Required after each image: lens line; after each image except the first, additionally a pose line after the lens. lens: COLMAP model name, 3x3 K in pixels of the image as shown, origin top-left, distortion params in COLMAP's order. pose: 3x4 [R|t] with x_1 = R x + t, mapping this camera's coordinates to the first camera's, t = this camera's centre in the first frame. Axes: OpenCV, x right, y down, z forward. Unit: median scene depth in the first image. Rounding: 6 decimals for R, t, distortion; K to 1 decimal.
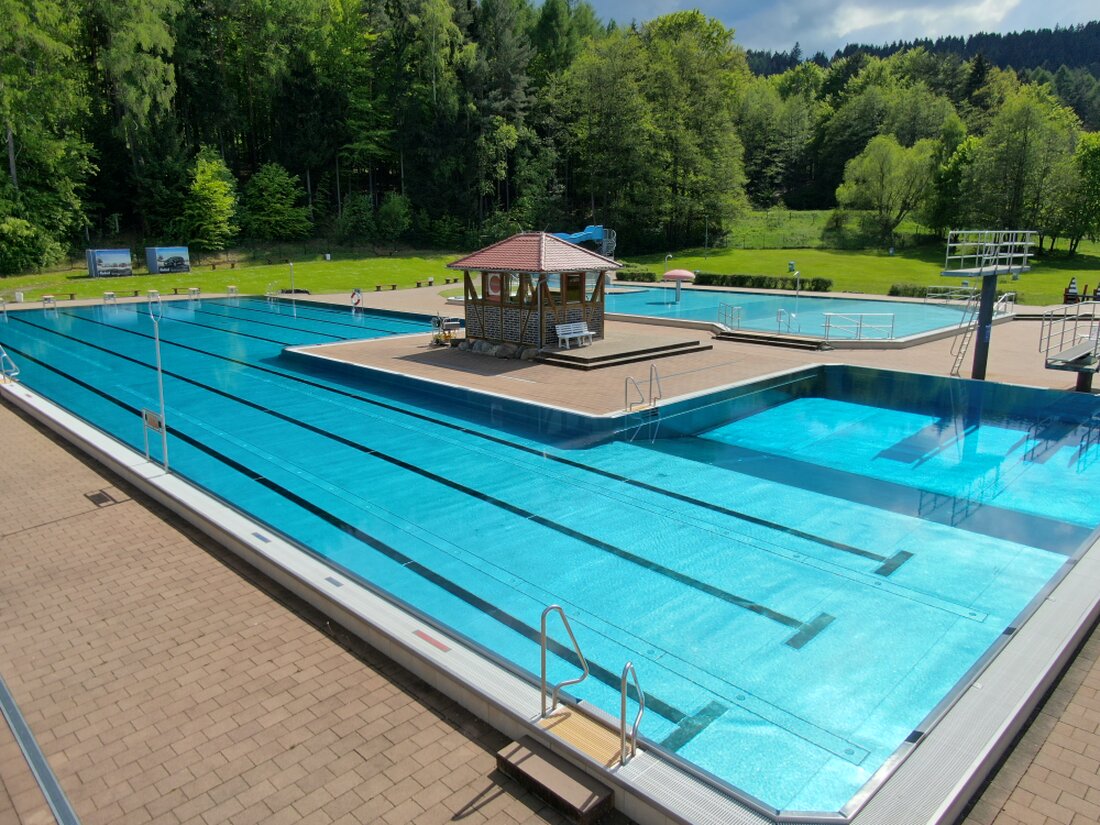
lens RADIAL K [[775.4, 0, 547.5], [0, 775.4, 419.2], [0, 0, 1]] dist [-0.004979, -0.004725]
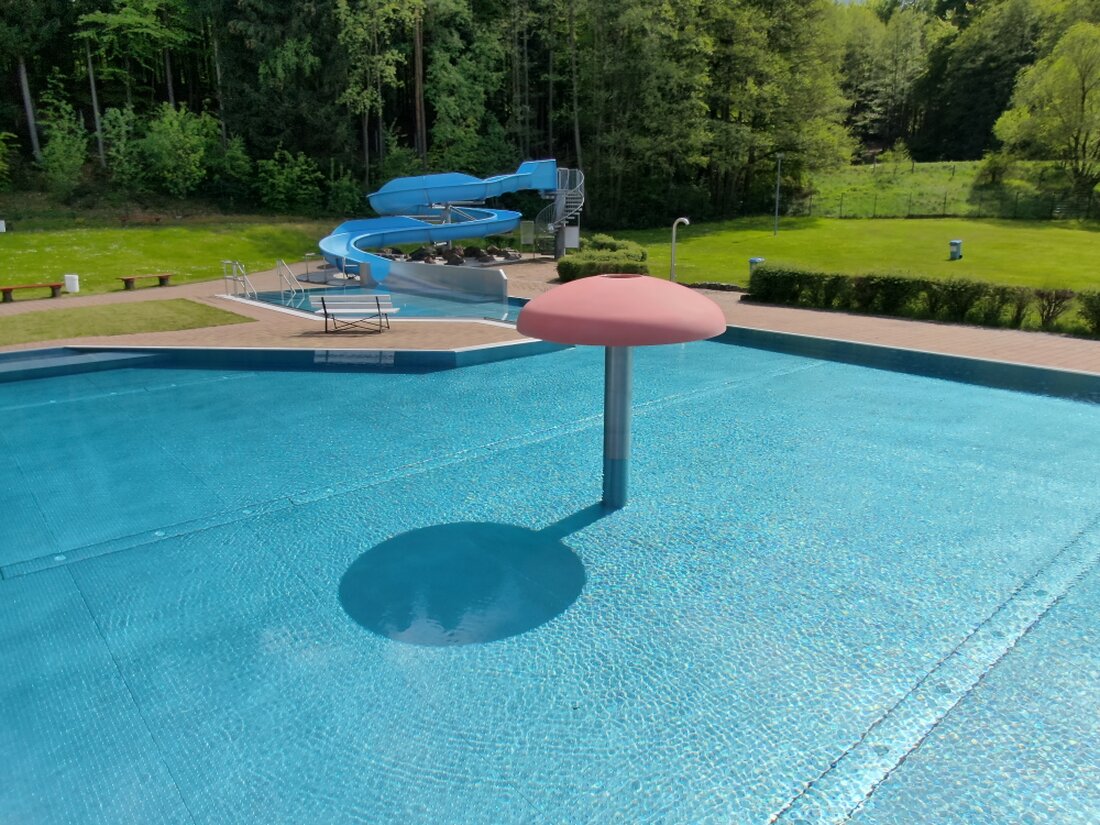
lens RADIAL K [[775.4, 0, 550.9], [0, 775.4, 401.9], [0, 0, 1]] dist [-0.004979, -0.004725]
pose [[0.997189, 0.018493, -0.072611, 0.077376], [-0.018186, 0.999823, 0.004891, -0.076894], [0.072689, -0.003557, 0.997348, 0.387066]]
